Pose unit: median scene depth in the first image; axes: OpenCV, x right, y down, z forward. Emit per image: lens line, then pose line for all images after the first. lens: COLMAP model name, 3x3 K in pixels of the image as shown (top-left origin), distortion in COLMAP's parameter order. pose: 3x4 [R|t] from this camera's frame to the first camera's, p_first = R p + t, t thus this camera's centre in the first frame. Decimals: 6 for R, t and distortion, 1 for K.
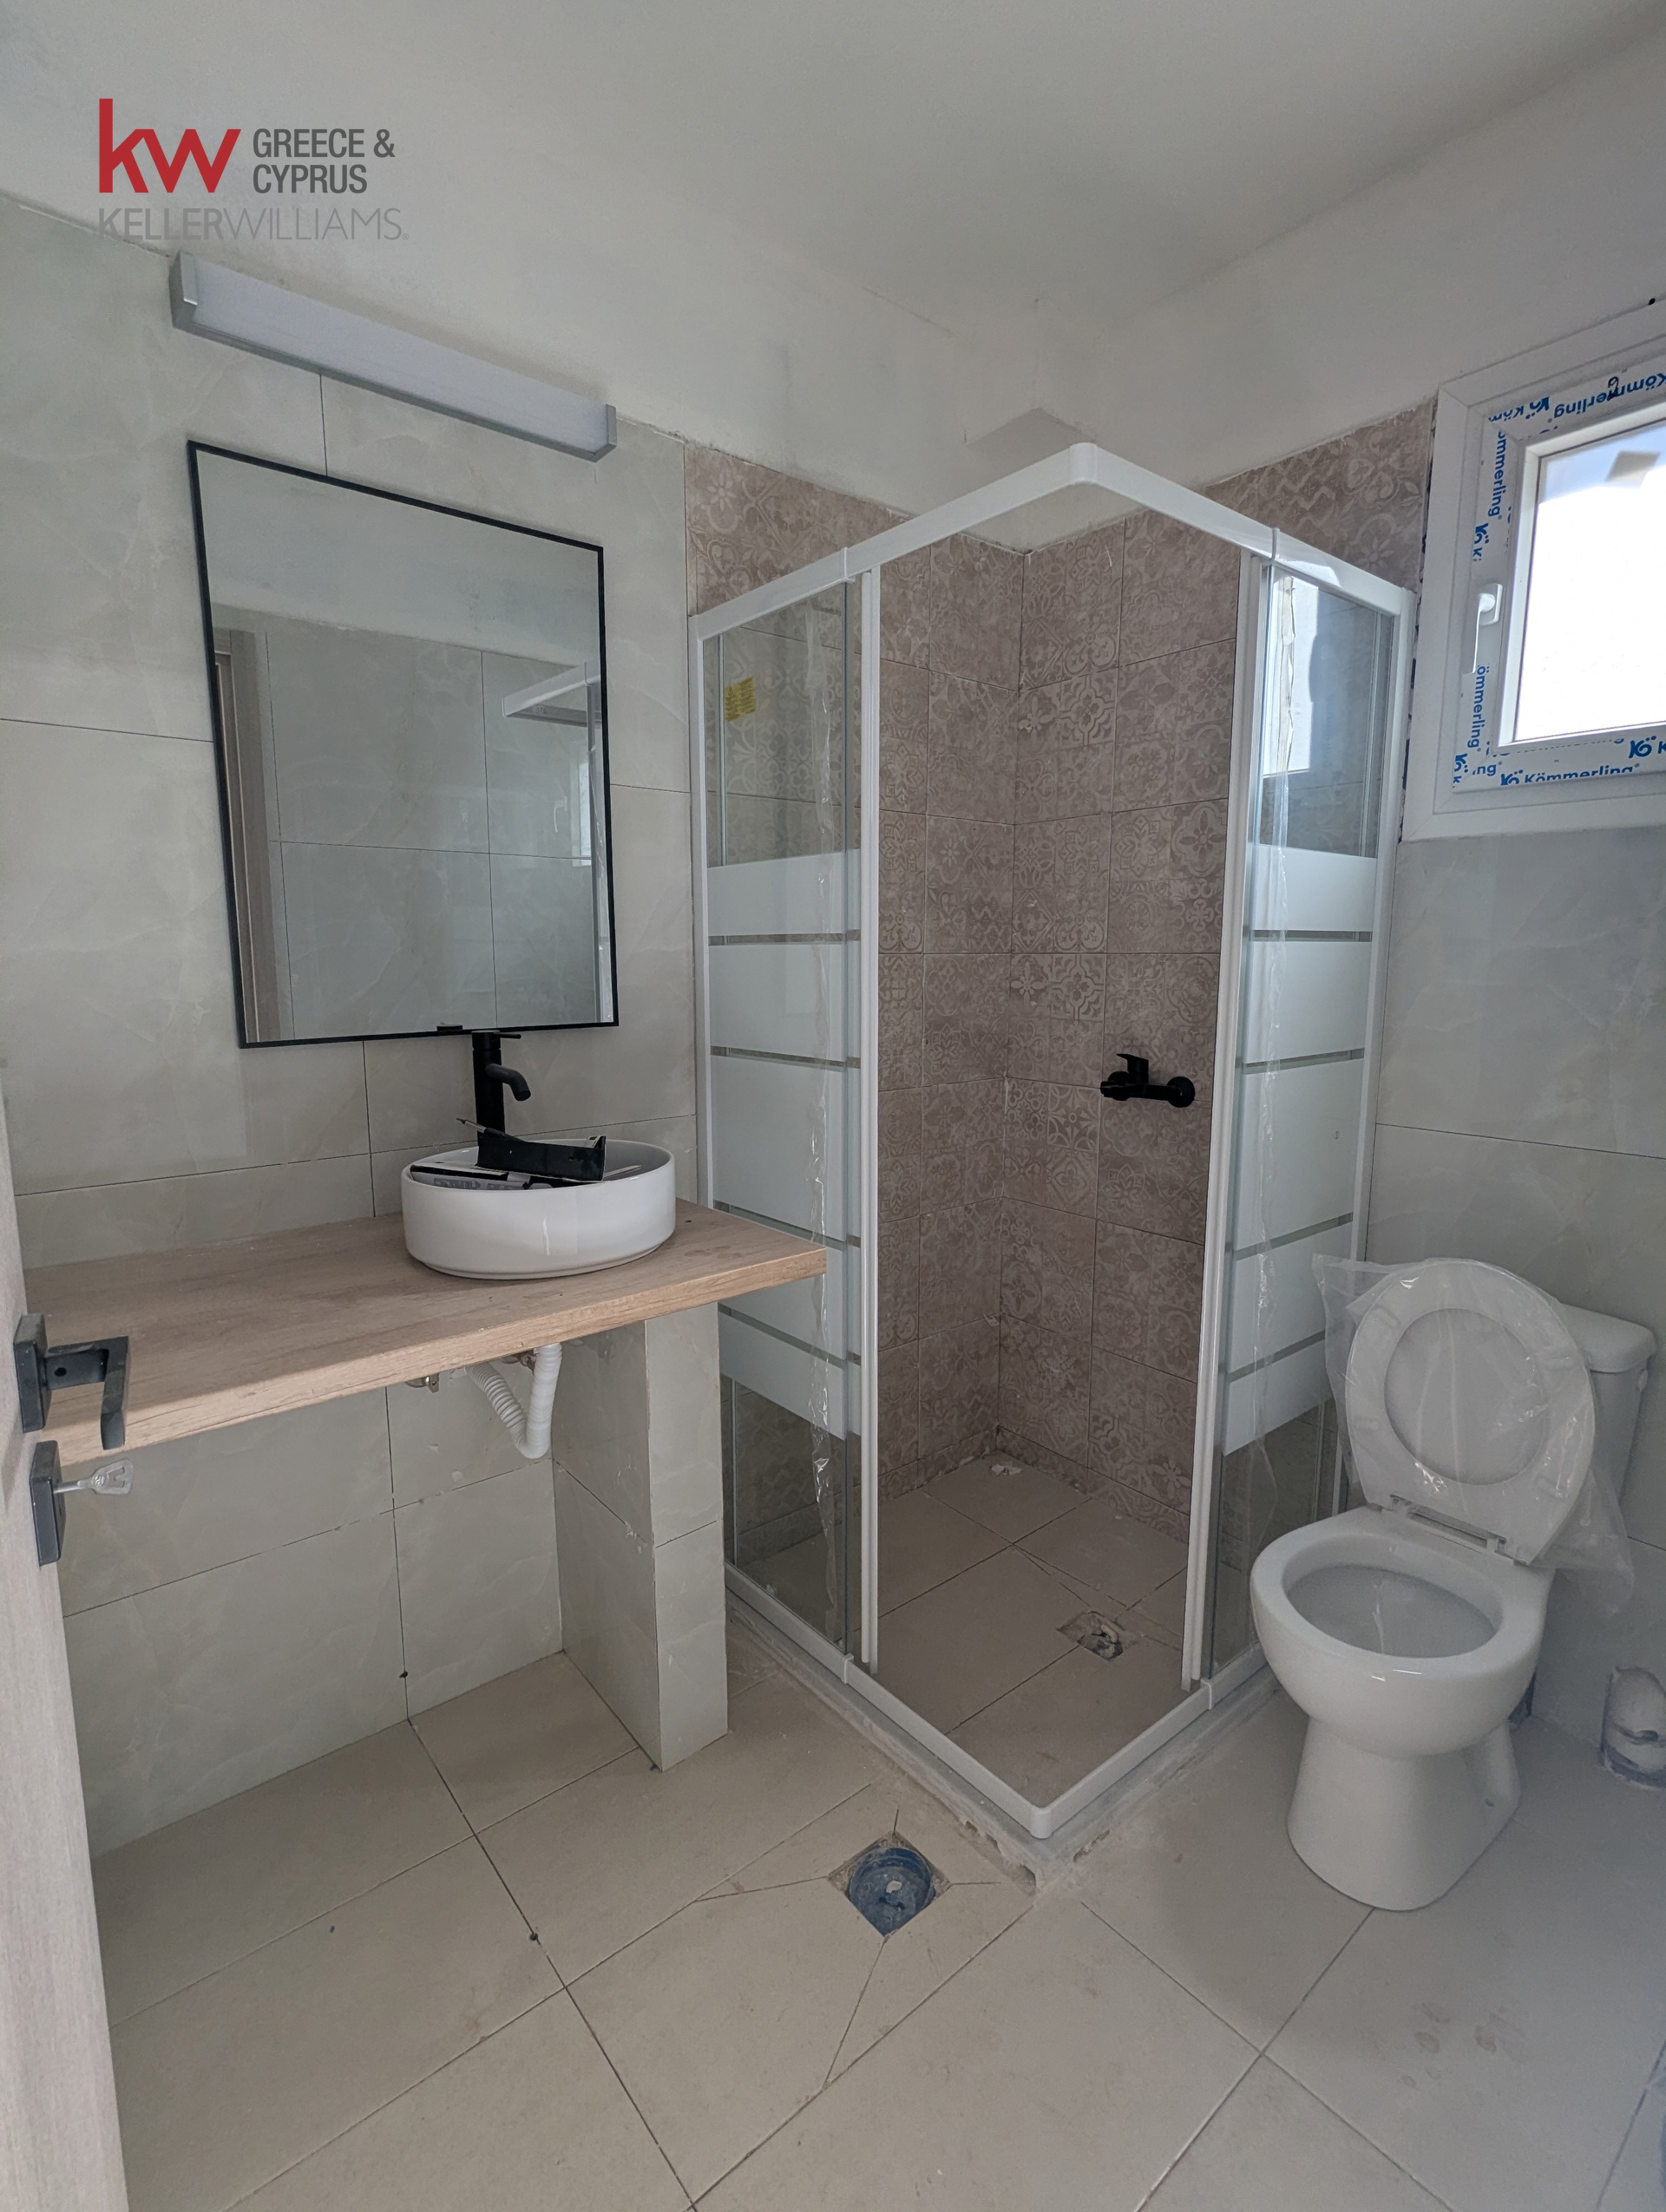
lens RADIAL K [[1049.5, 0, 833.0], [0, 1049.5, 1106.0], [0, 0, 1]] dist [-0.001389, 0.001094]
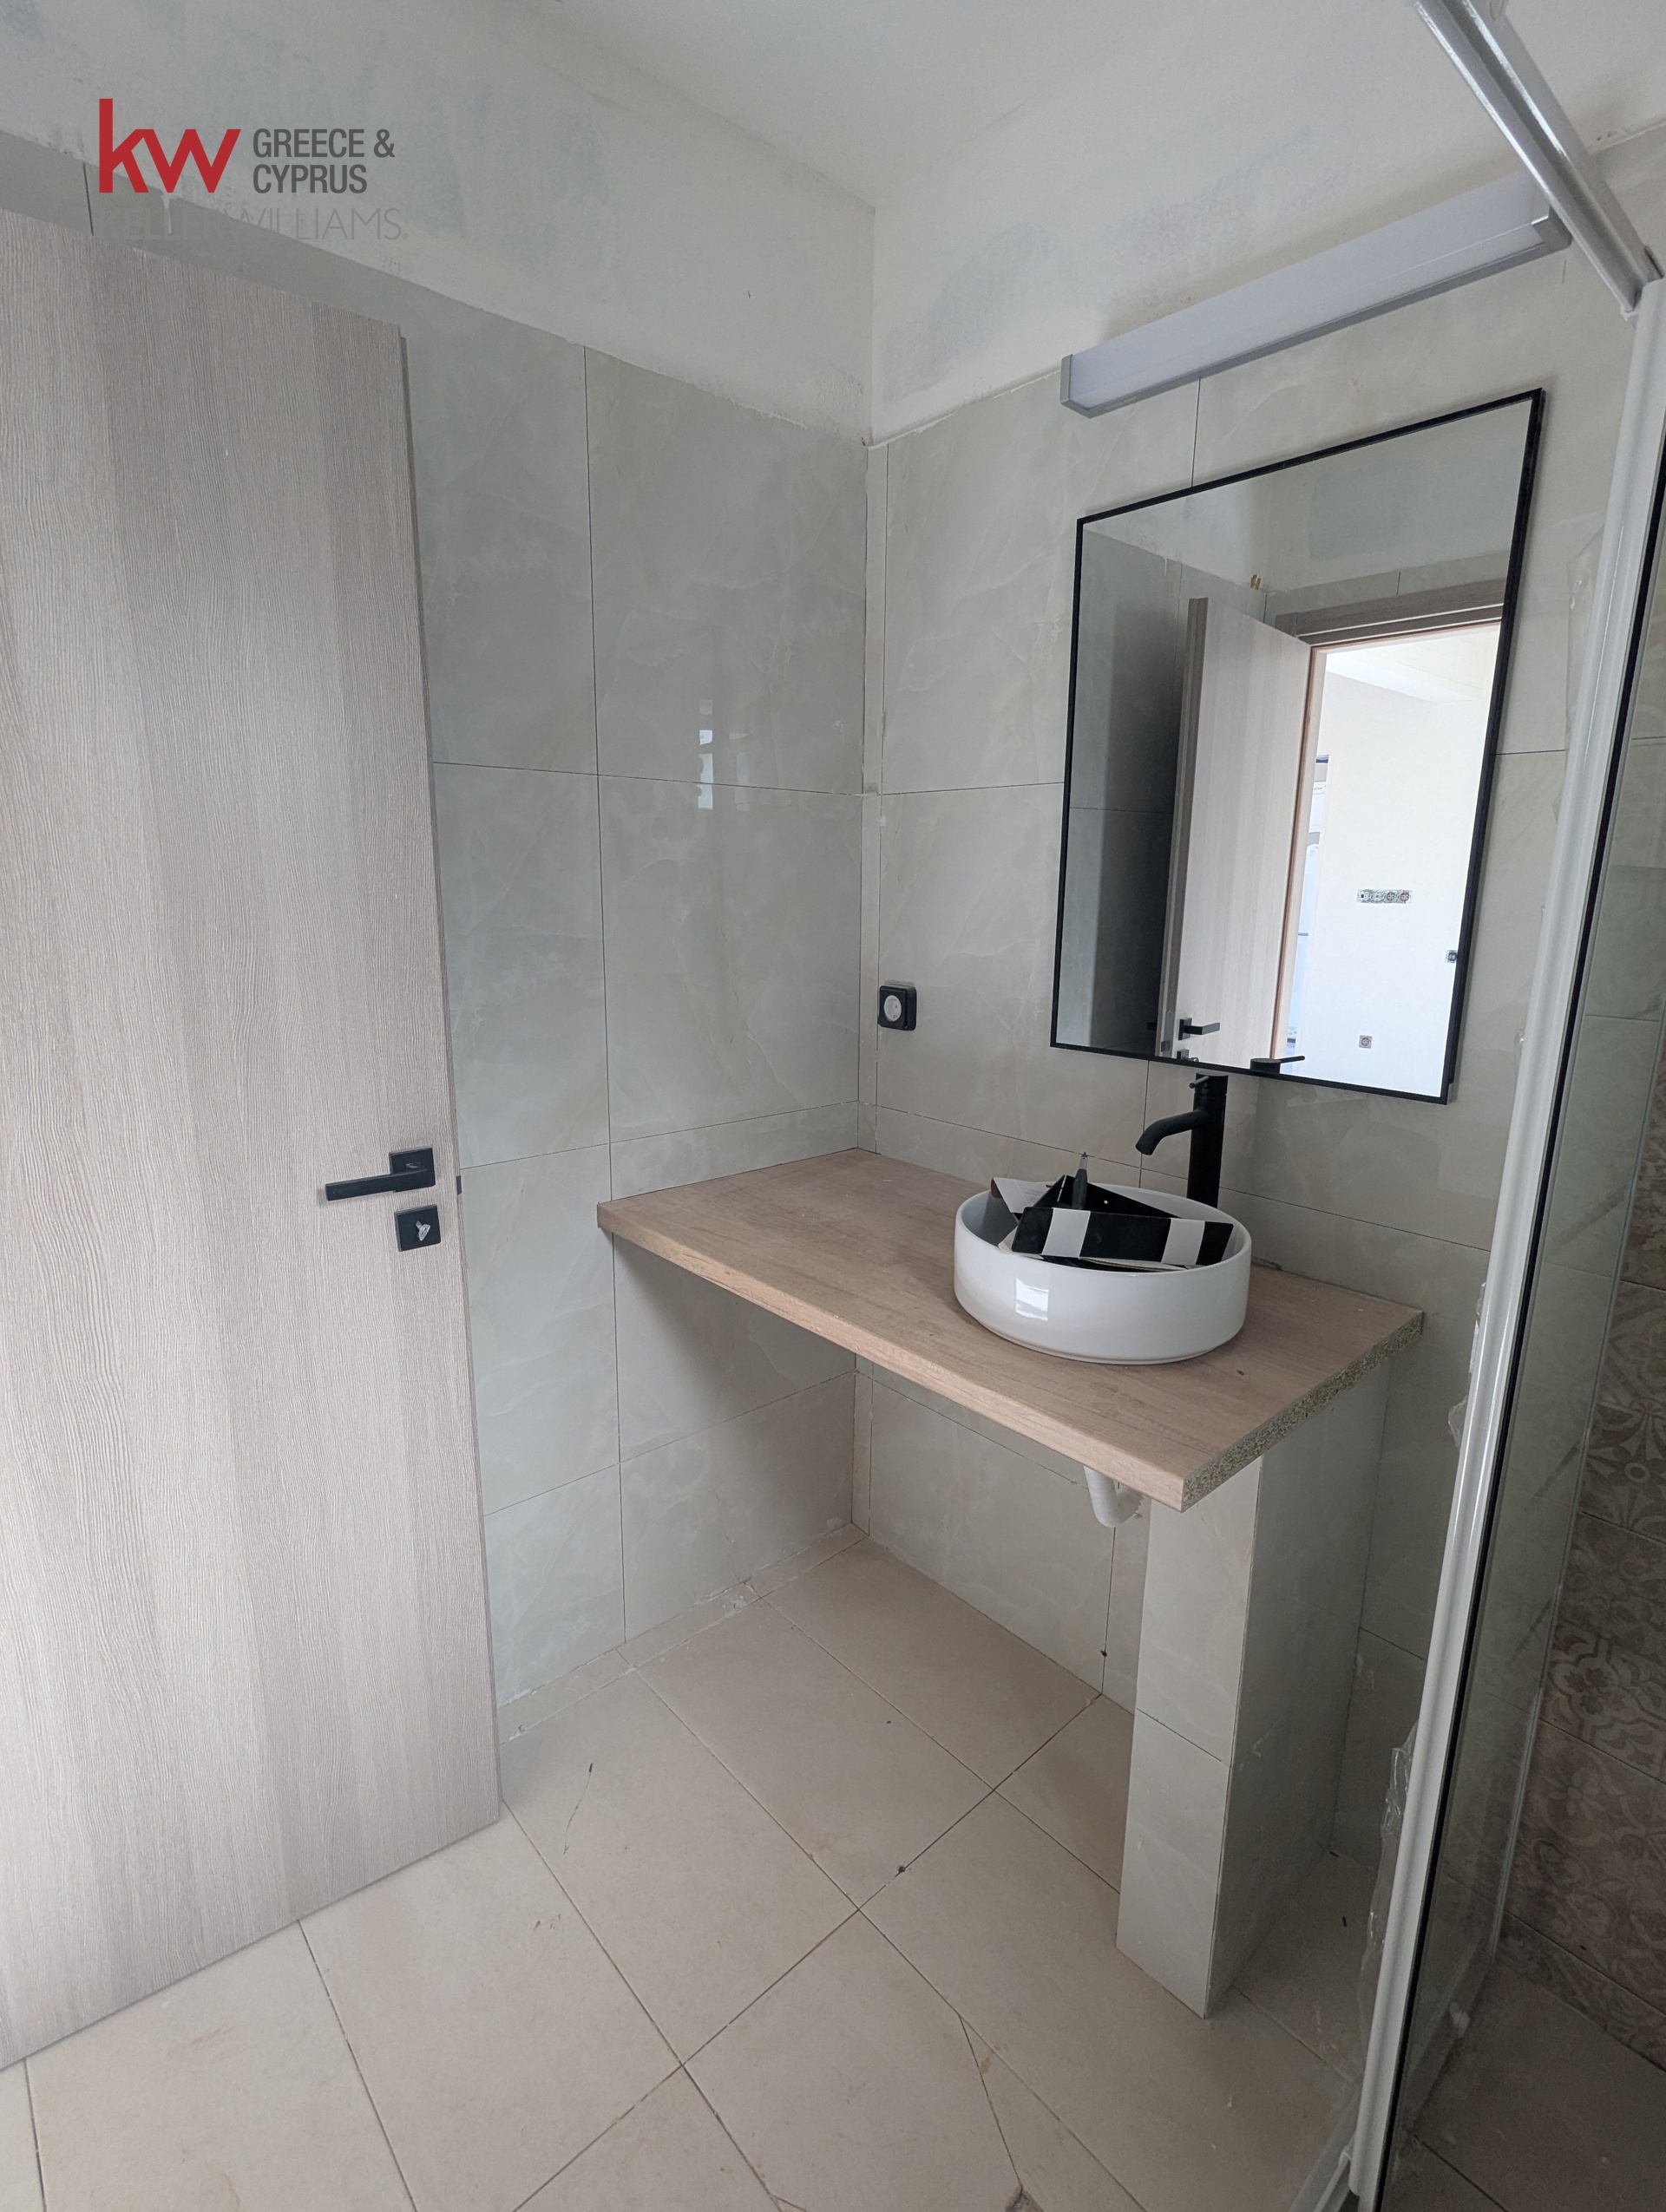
lens RADIAL K [[1049.5, 0, 833.0], [0, 1049.5, 1106.0], [0, 0, 1]] dist [-0.001389, 0.001094]
pose [[0.044792, 0.219306, -0.974627, 0.631176], [-0.157298, 0.964985, 0.209908, -0.215656], [0.986535, 0.143904, 0.077720, 0.739660]]
